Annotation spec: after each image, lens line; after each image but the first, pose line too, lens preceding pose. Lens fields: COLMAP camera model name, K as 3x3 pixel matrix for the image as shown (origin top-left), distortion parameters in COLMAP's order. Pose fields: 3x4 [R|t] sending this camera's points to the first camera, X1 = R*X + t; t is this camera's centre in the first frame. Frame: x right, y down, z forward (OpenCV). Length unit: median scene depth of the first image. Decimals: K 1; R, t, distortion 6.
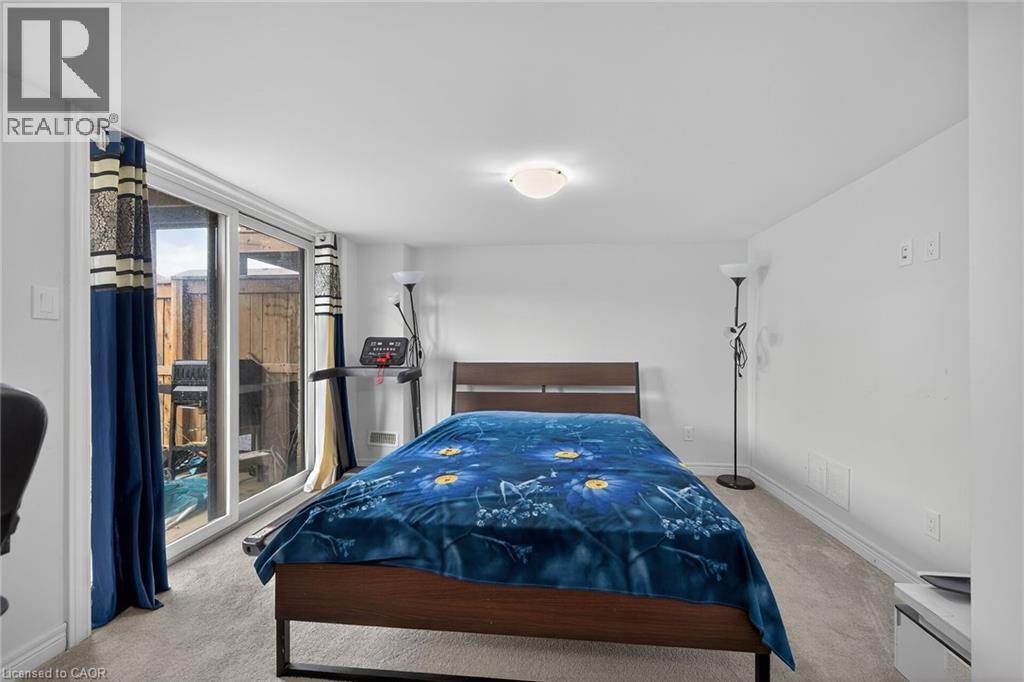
lens RADIAL K [[400.9, 0, 518.5], [0, 400.9, 342.8], [0, 0, 1]] dist [-0.001772, -0.000137]
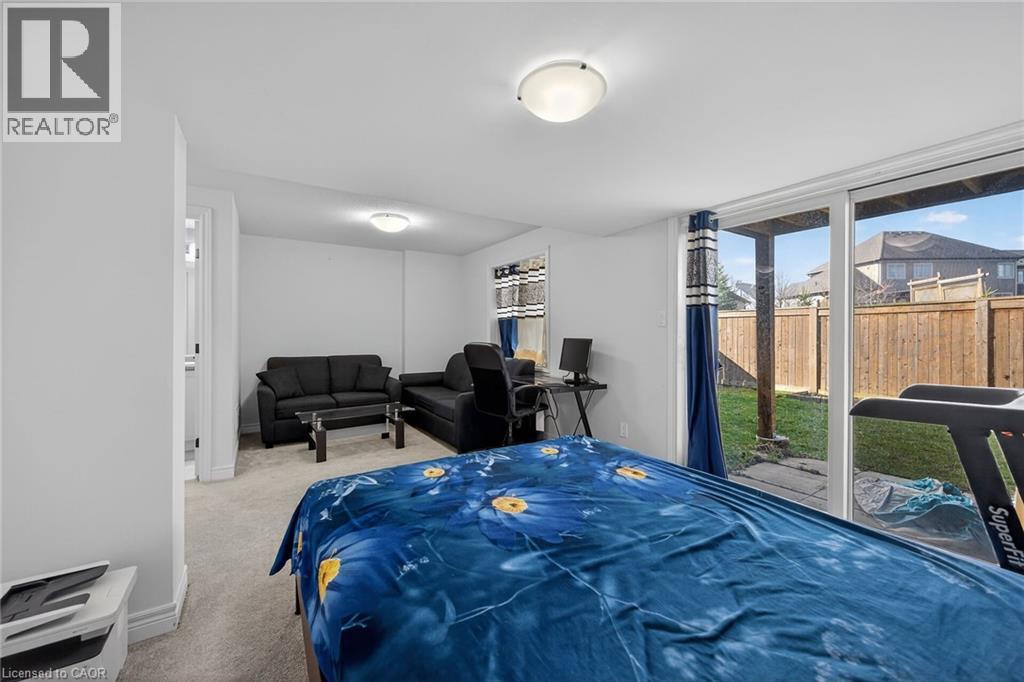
lens RADIAL K [[400.9, 0, 518.6], [0, 400.9, 335.8], [0, 0, 1]] dist [-0.001772, -0.000137]
pose [[-0.778970, -0.000477, -0.627061, 0.655672], [-0.000314, 1.000000, -0.000370, -0.010608], [0.627062, -0.000091, -0.778970, 1.878133]]
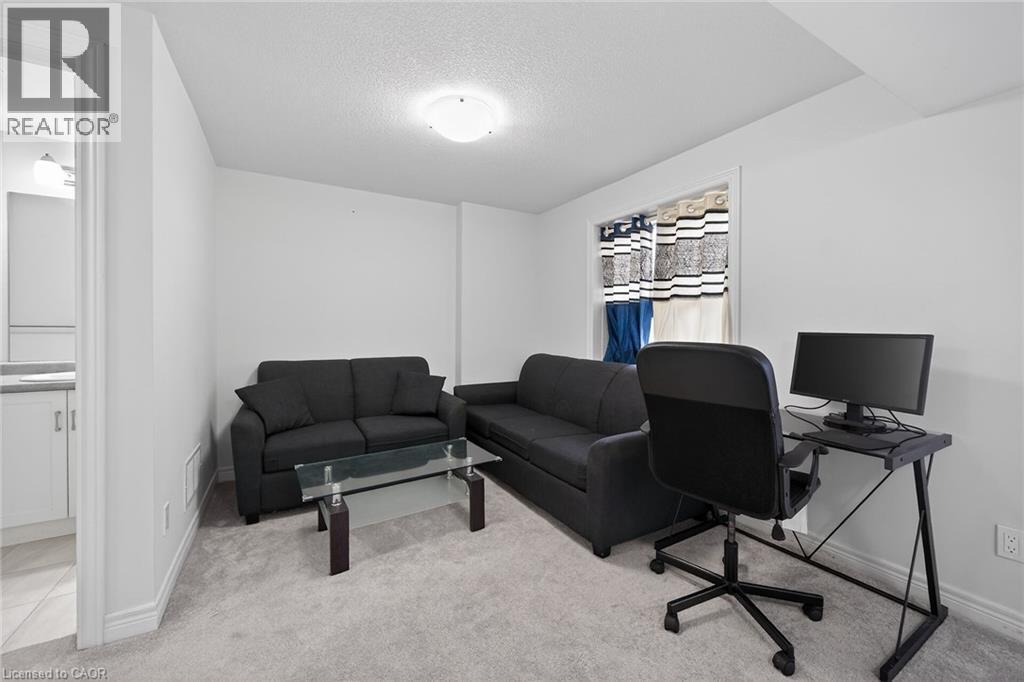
lens RADIAL K [[400.9, 0, 511.5], [0, 400.9, 334.9], [0, 0, 1]] dist [-0.001772, -0.000137]
pose [[-0.813921, 0.002886, -0.580968, 0.544098], [-0.003549, 0.999944, 0.009940, -0.006733], [0.580964, 0.010152, -0.813866, 1.391870]]
